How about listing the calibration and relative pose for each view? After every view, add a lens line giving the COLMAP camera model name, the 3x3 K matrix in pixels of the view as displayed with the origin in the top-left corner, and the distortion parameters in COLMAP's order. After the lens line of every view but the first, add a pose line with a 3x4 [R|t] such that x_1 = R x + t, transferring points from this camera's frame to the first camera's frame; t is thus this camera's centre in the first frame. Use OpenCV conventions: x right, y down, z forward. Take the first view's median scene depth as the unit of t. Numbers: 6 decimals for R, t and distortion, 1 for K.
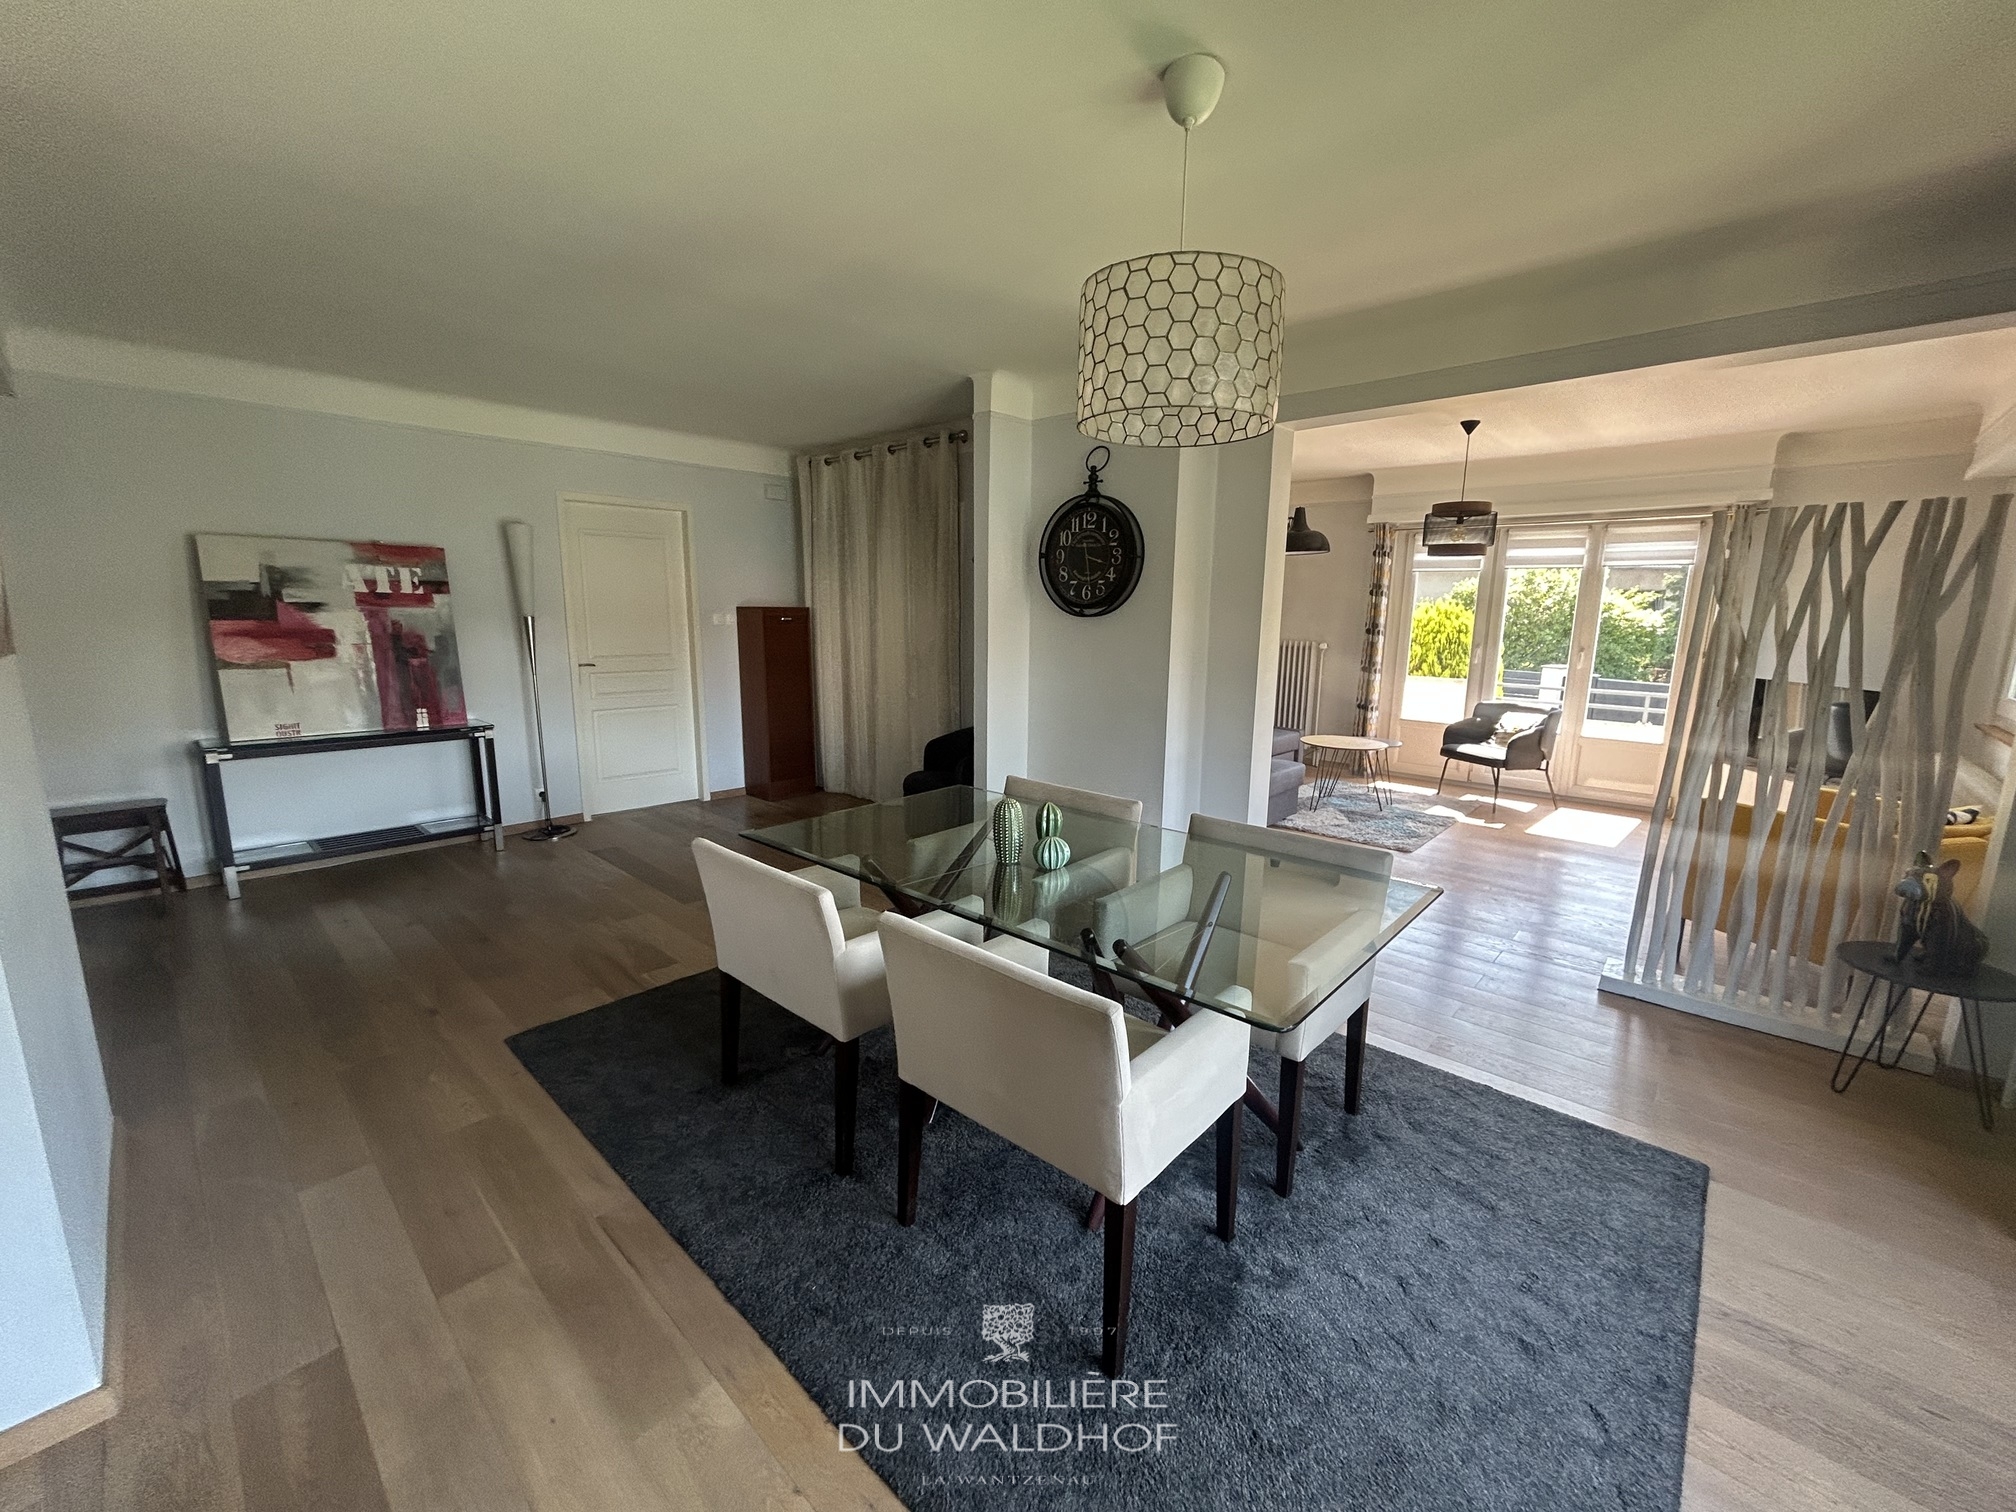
lens RADIAL K [[812.8, 0, 1008.0], [0, 812.8, 756.0], [0, 0, 1]] dist [0.000788, 0.000756]
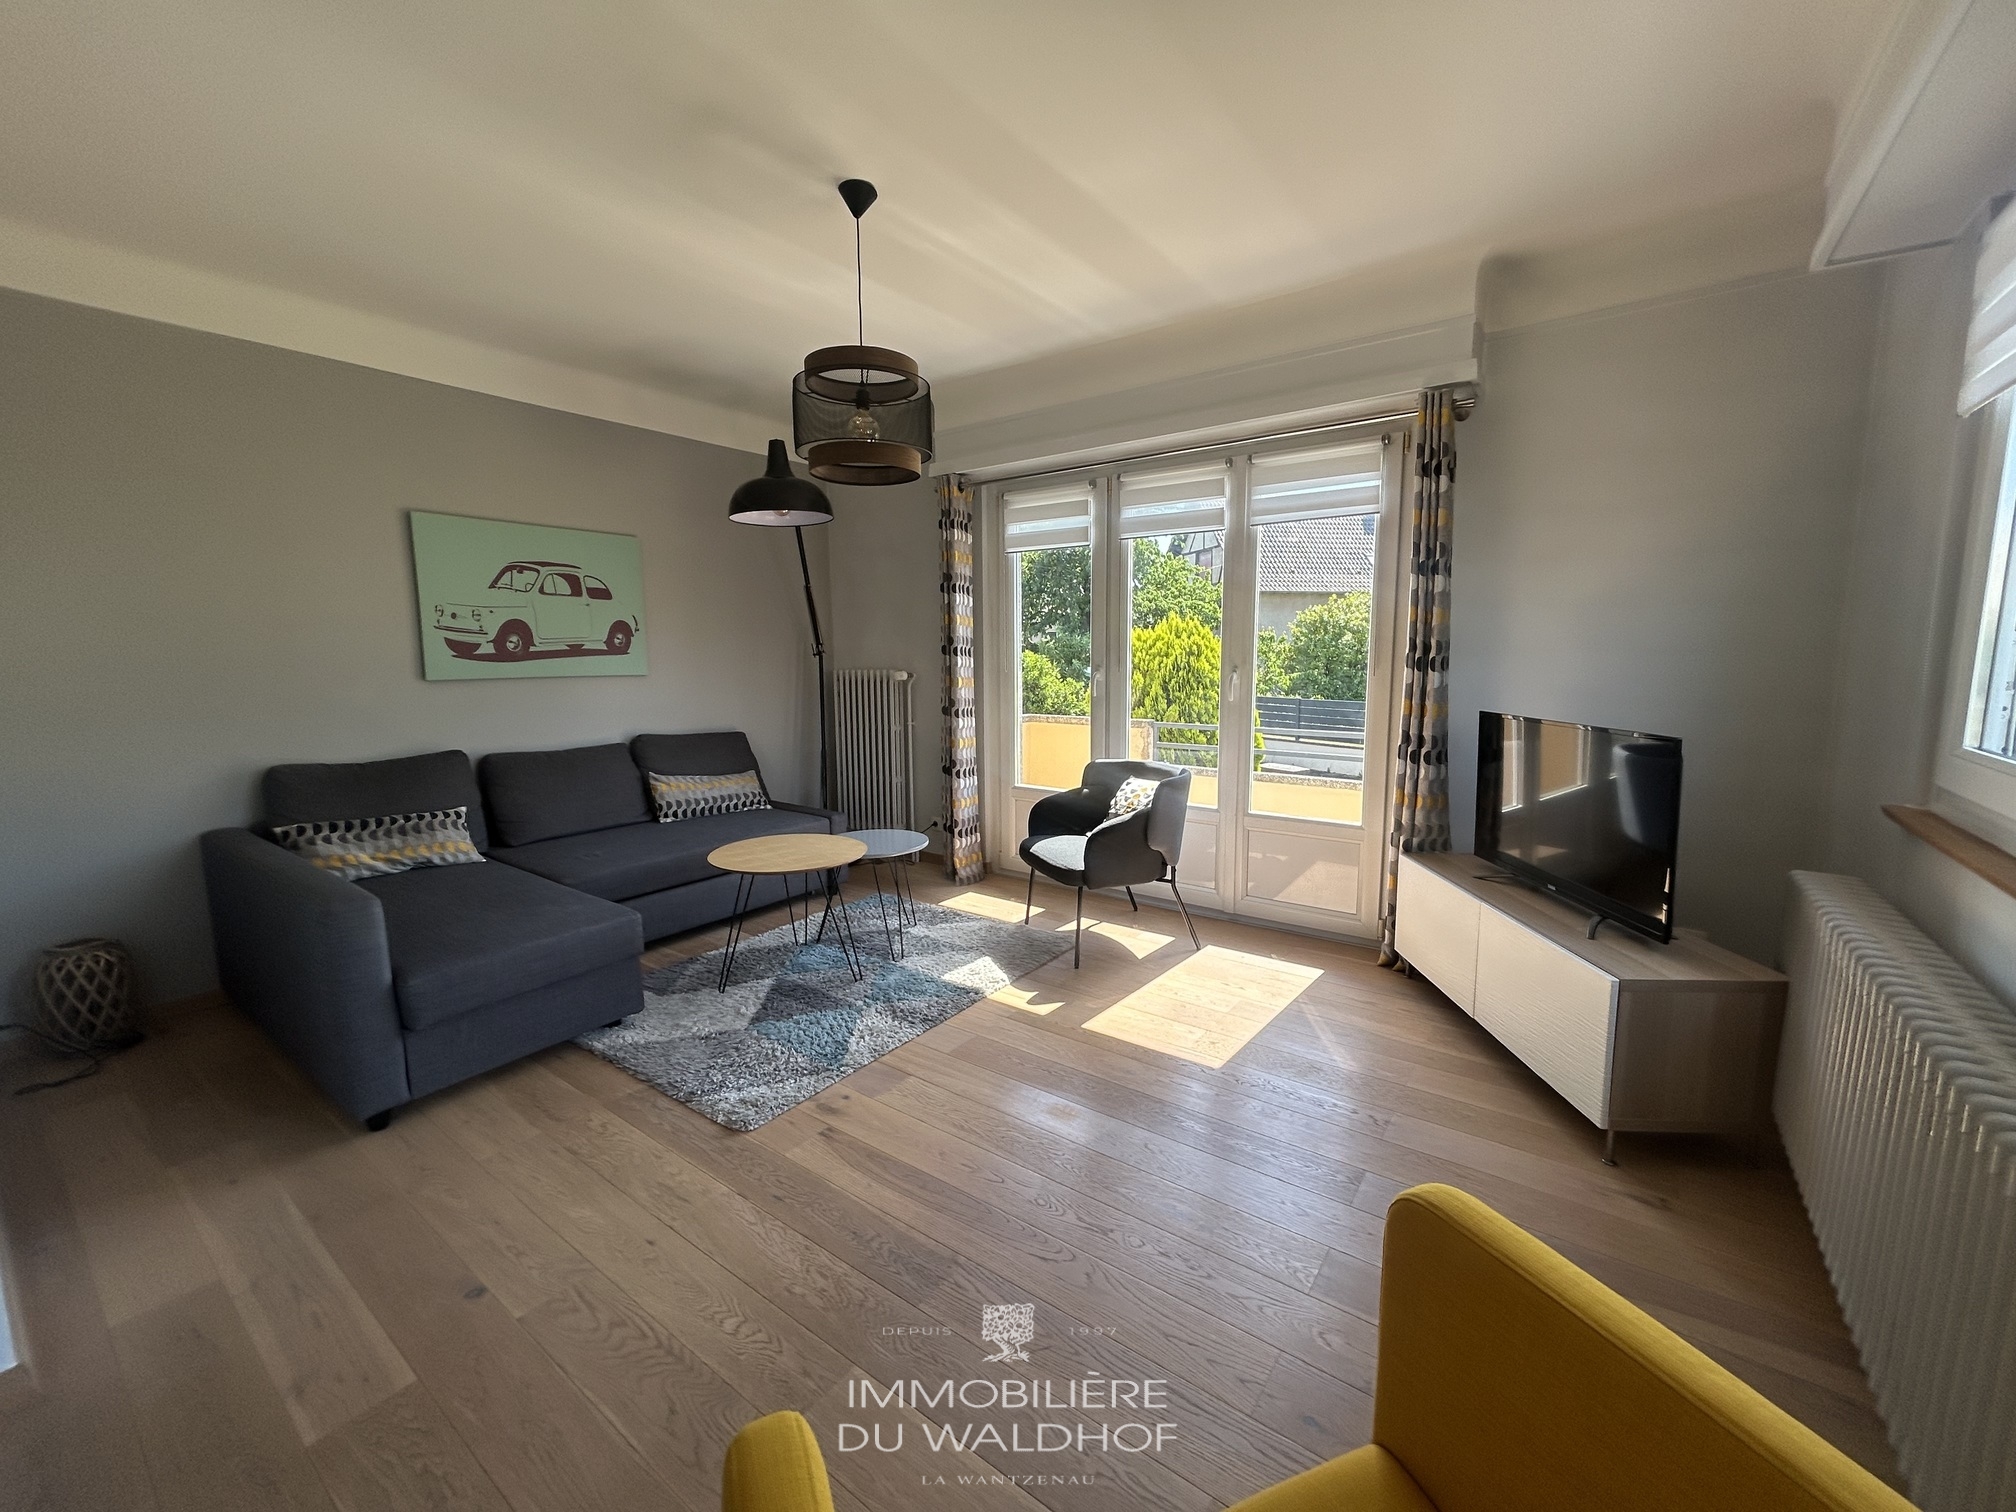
lens RADIAL K [[812.8, 0, 1008.0], [0, 812.8, 756.0], [0, 0, 1]] dist [0.000788, 0.000756]
pose [[0.993860, -0.036394, 0.104491, 0.455224], [0.041717, 0.997916, -0.049218, -0.042972], [-0.102482, 0.053275, 0.993307, 0.412658]]
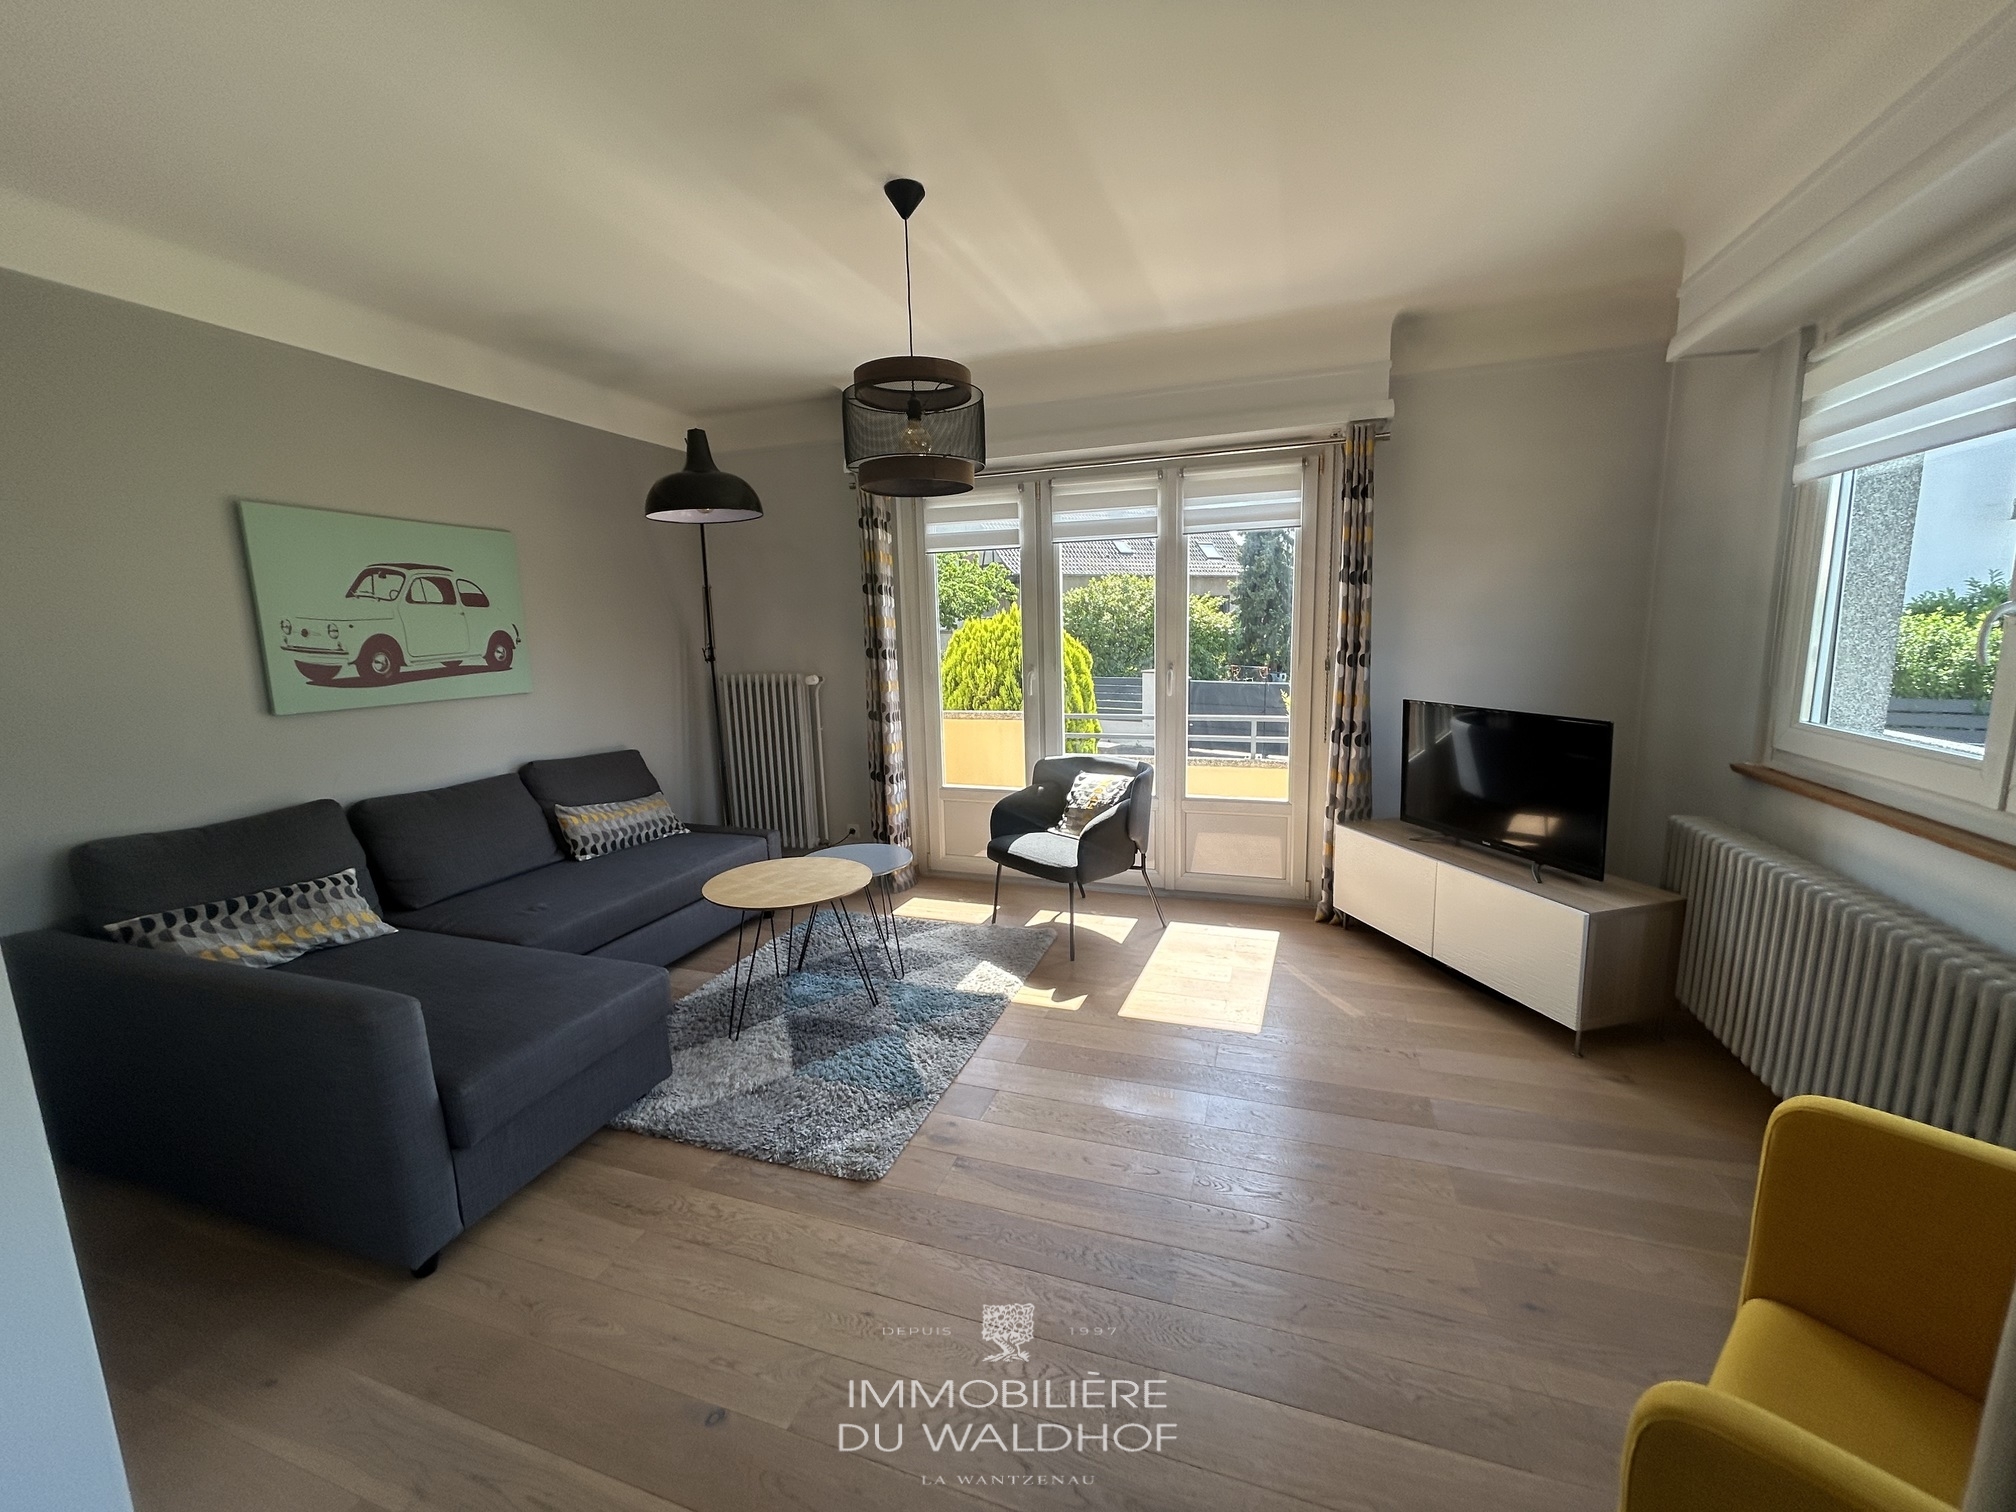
lens RADIAL K [[813.2, 0, 1008.0], [0, 813.2, 756.0], [0, 0, 1]] dist [0.001946, 0.000158]
pose [[0.915390, -0.103107, 0.389140, 0.316654], [0.112891, 0.993605, -0.002291, -0.069507], [-0.386415, 0.046027, 0.921176, 0.440480]]
